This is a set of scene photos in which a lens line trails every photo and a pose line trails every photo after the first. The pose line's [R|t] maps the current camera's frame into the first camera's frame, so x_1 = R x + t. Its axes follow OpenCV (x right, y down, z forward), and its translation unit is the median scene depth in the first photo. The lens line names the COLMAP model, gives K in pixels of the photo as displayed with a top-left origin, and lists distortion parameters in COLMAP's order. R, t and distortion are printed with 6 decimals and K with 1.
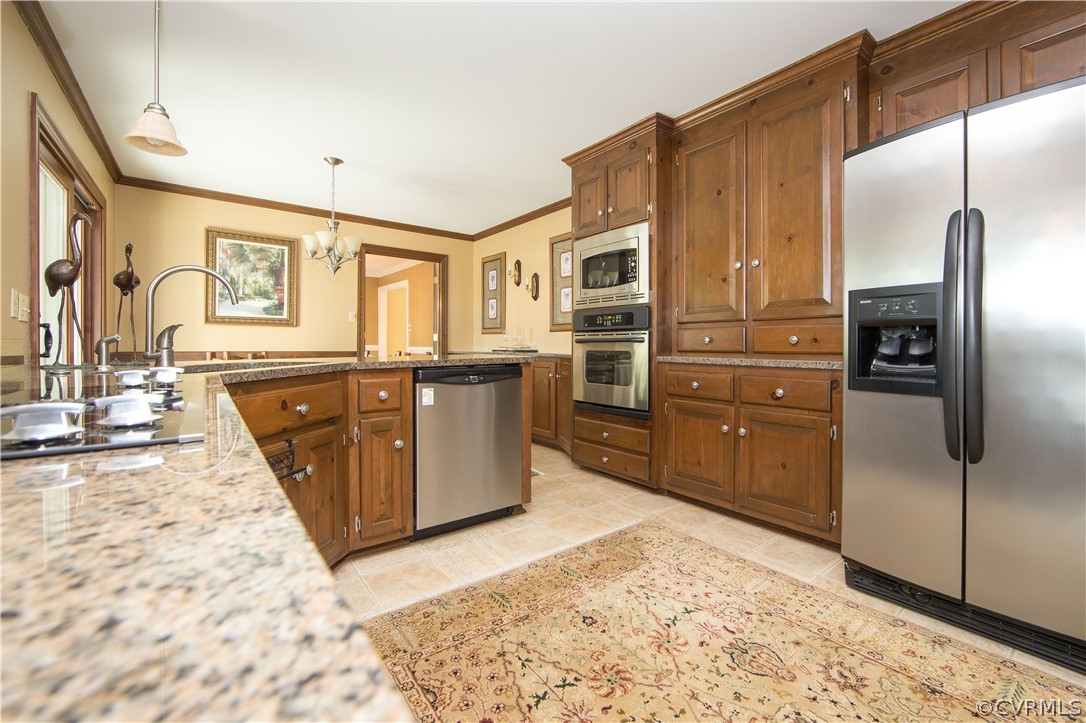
lens RADIAL K [[462.0, 0, 527.1], [0, 462.0, 347.8], [0, 0, 1]] dist [-0.010803, 0.000601]
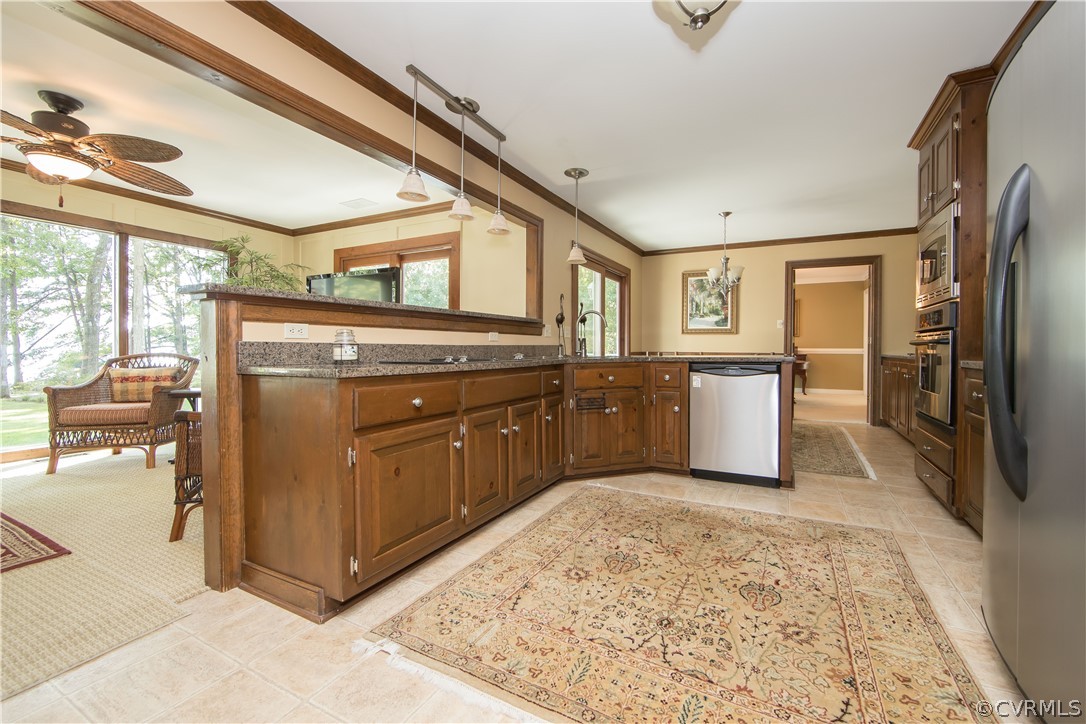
lens RADIAL K [[436.0, 0, 543.3], [0, 436.0, 356.7], [0, 0, 1]] dist [-0.002666, -0.000431]
pose [[0.385152, 0.018418, -0.922669, 1.014911], [-0.008373, 0.999829, 0.016463, 0.007235], [0.922815, 0.001385, 0.385240, -0.007741]]
